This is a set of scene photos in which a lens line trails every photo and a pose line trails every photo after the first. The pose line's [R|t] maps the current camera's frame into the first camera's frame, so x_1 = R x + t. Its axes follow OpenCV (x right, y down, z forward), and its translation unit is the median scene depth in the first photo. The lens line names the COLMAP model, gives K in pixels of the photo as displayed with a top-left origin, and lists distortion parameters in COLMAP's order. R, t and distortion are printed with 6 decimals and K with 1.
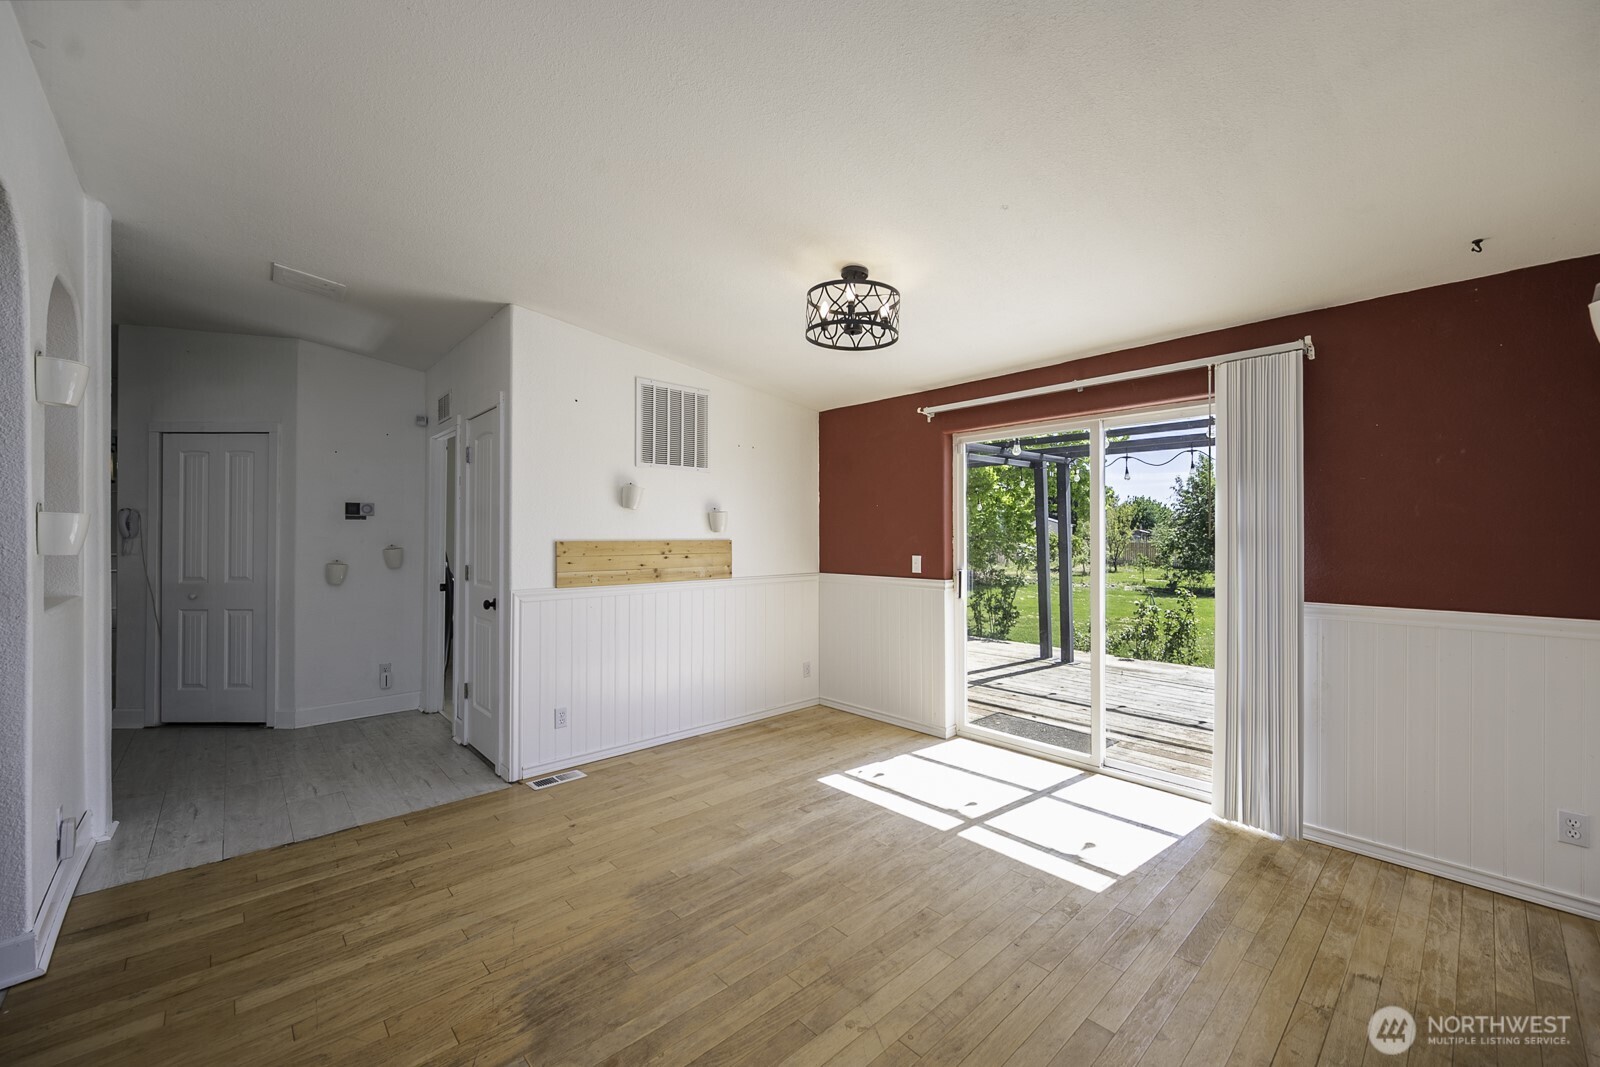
lens RADIAL K [[633.6, 0, 796.9], [0, 633.6, 533.2], [0, 0, 1]] dist [0.000262, -0.000306]
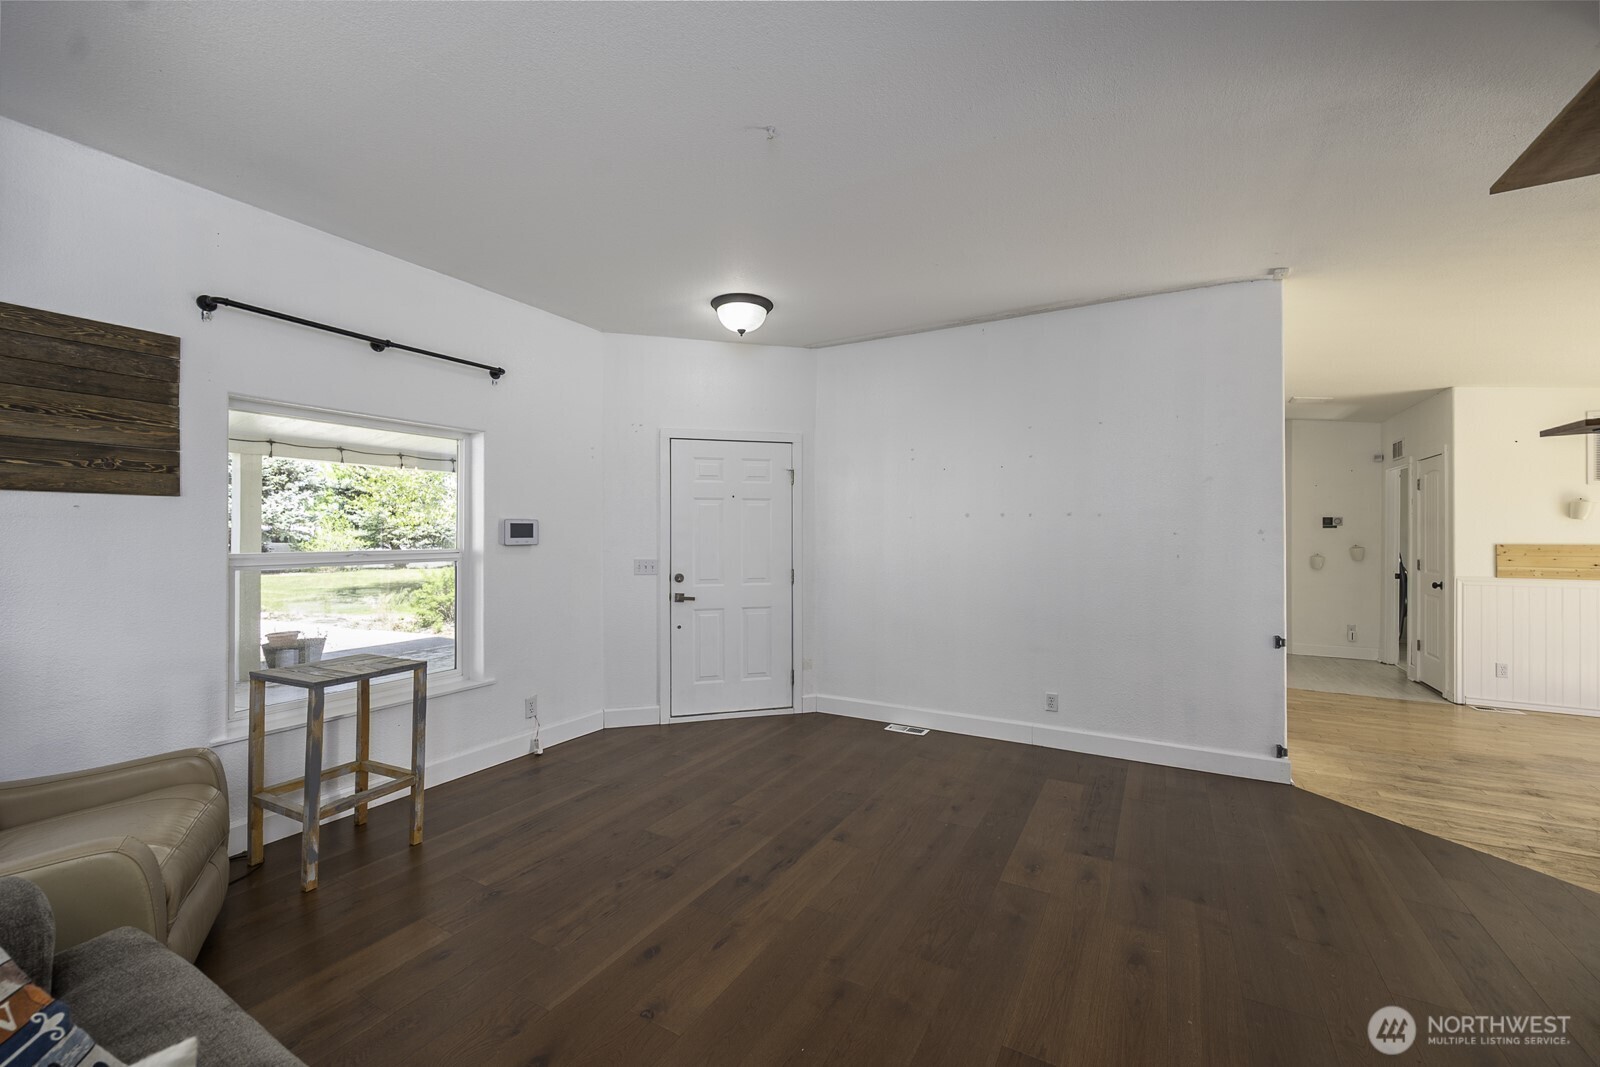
lens RADIAL K [[633.6, 0, 796.5], [0, 633.6, 528.5], [0, 0, 1]] dist [0.000262, -0.000306]
pose [[0.305747, -0.007492, -0.952083, 0.442329], [0.000070, 0.999969, -0.007846, -0.010545], [0.952113, 0.002333, 0.305738, -0.831587]]
